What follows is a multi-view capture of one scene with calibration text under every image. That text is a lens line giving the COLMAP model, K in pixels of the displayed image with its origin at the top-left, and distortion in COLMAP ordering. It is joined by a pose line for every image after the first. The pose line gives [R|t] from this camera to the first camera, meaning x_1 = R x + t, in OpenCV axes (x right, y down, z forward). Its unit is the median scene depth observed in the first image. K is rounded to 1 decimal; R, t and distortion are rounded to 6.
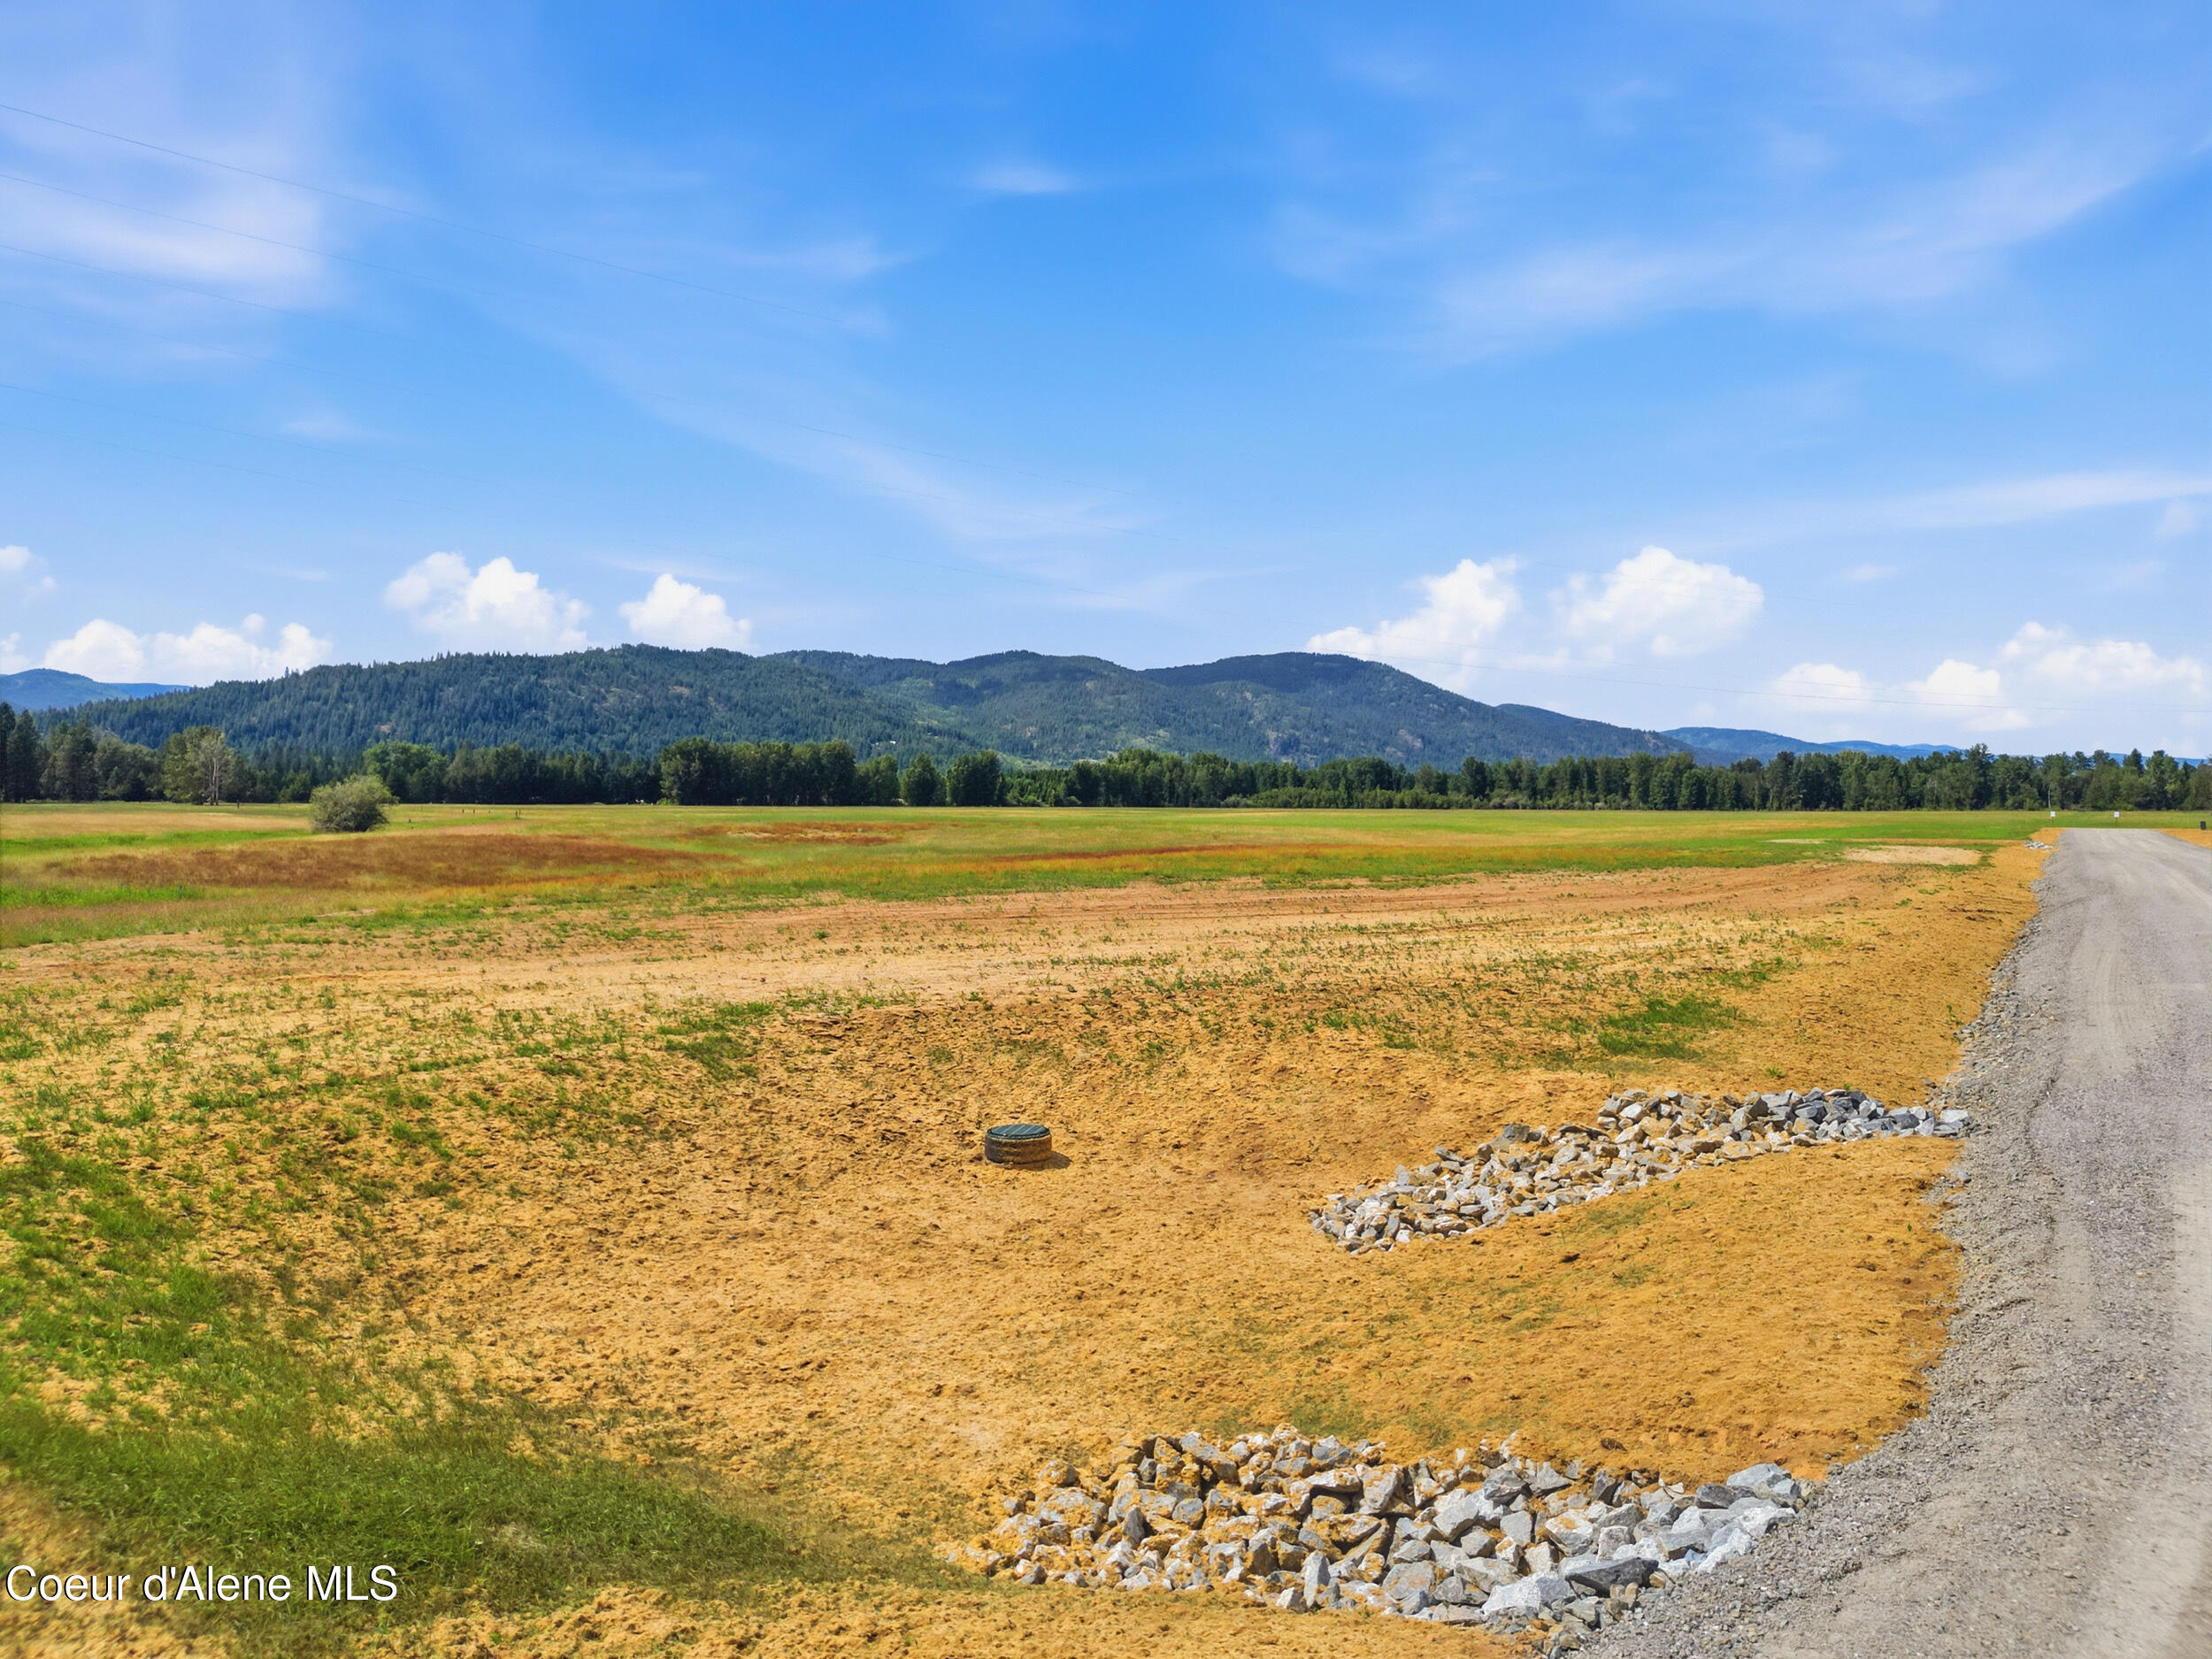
lens RADIAL K [[1545.6, 0, 1097.2], [0, 1545.6, 843.8], [0, 0, 1]] dist [0.082941, -0.089126]
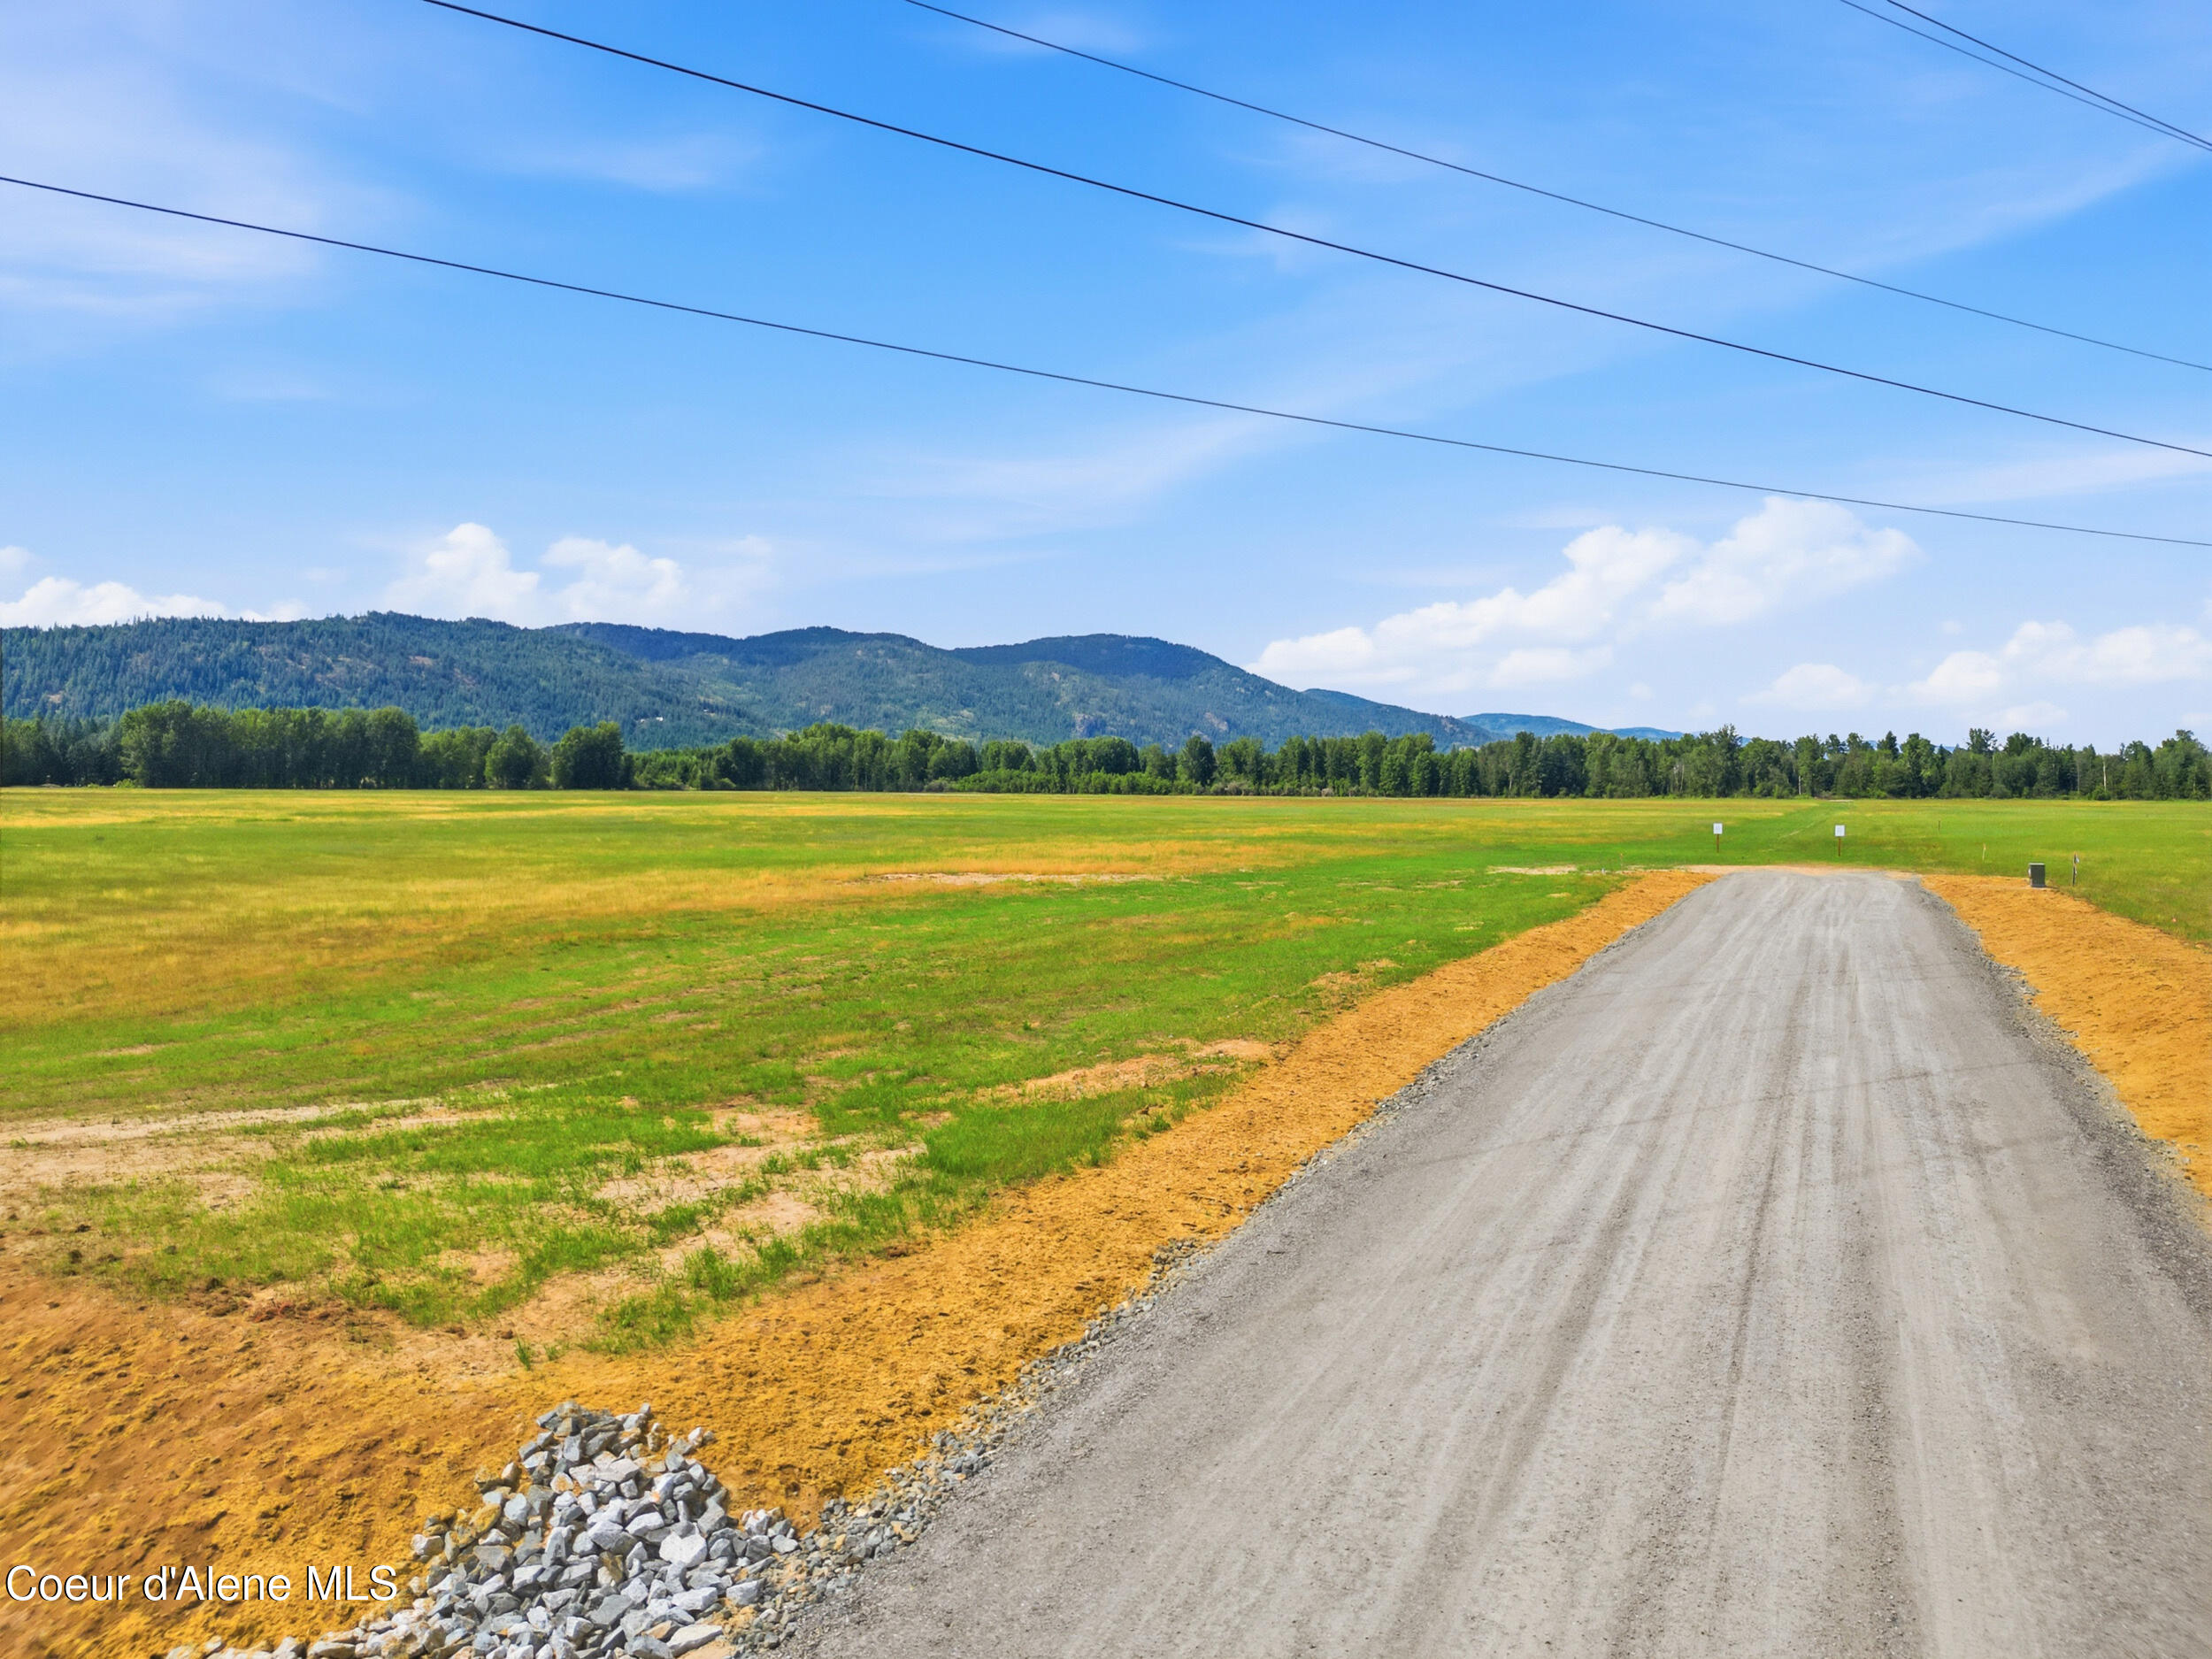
lens RADIAL K [[1545.6, 0, 1097.2], [0, 1545.6, 826.6], [0, 0, 1]] dist [0.082941, -0.089126]
pose [[0.993544, 0.000131, 0.113446, 0.077040], [-0.000201, 1.000000, 0.000600, -0.004116], [-0.113446, -0.000619, 0.993544, 0.114800]]
